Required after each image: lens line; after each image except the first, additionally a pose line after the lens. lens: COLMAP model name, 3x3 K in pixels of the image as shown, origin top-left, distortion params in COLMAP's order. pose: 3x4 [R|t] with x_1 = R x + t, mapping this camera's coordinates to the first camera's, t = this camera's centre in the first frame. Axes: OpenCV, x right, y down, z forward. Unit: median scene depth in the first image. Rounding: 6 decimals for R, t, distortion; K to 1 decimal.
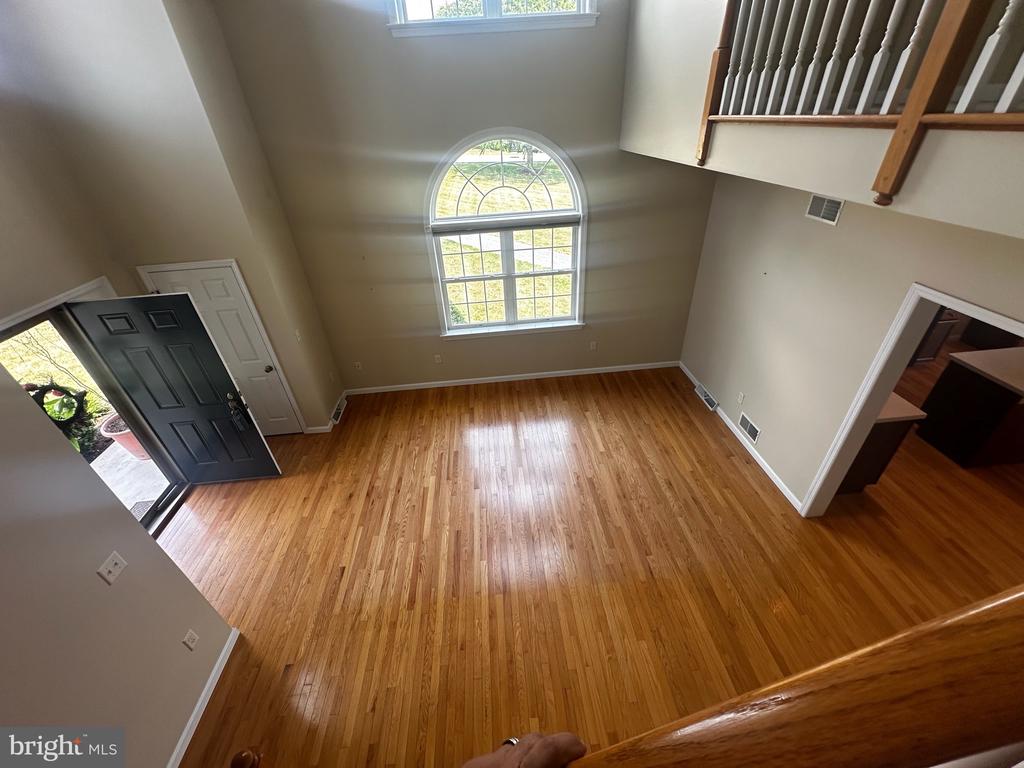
lens RADIAL K [[411.6, 0, 514.6], [0, 411.6, 384.7], [0, 0, 1]] dist [-0.001780, 0.001113]
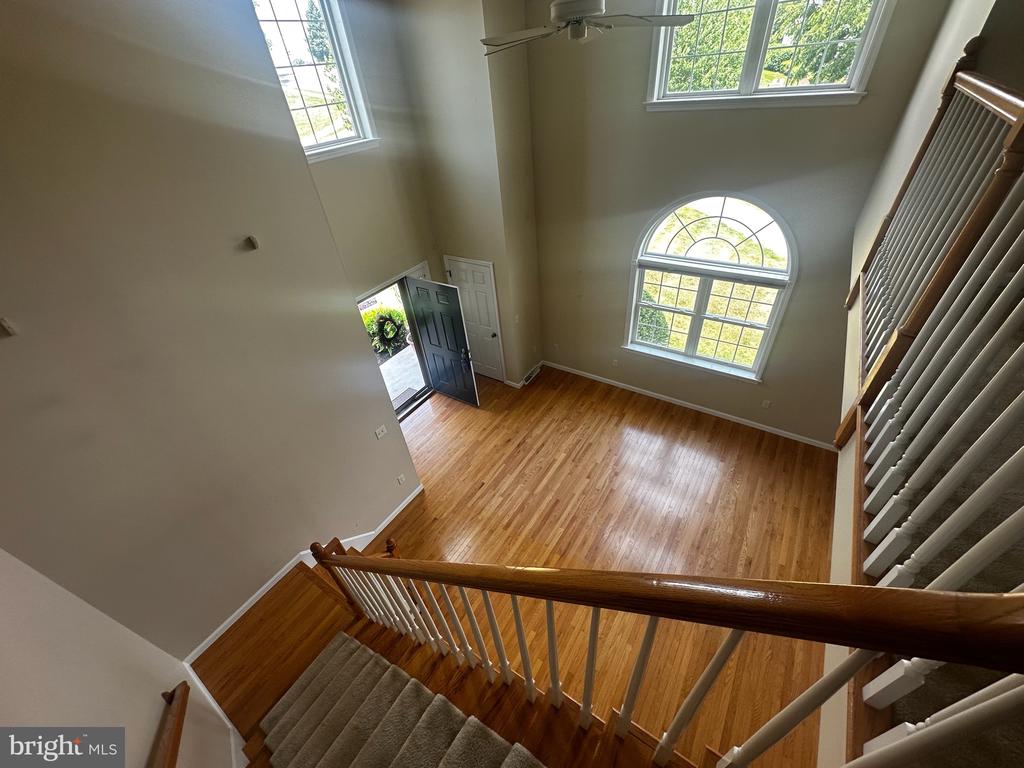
lens RADIAL K [[411.6, 0, 511.9], [0, 411.6, 388.6], [0, 0, 1]] dist [-0.001780, 0.001113]
pose [[0.787606, 0.373506, -0.490072, 0.233091], [-0.304857, 0.927381, 0.216857, -0.201137], [0.535481, -0.021396, 0.844276, -0.190743]]
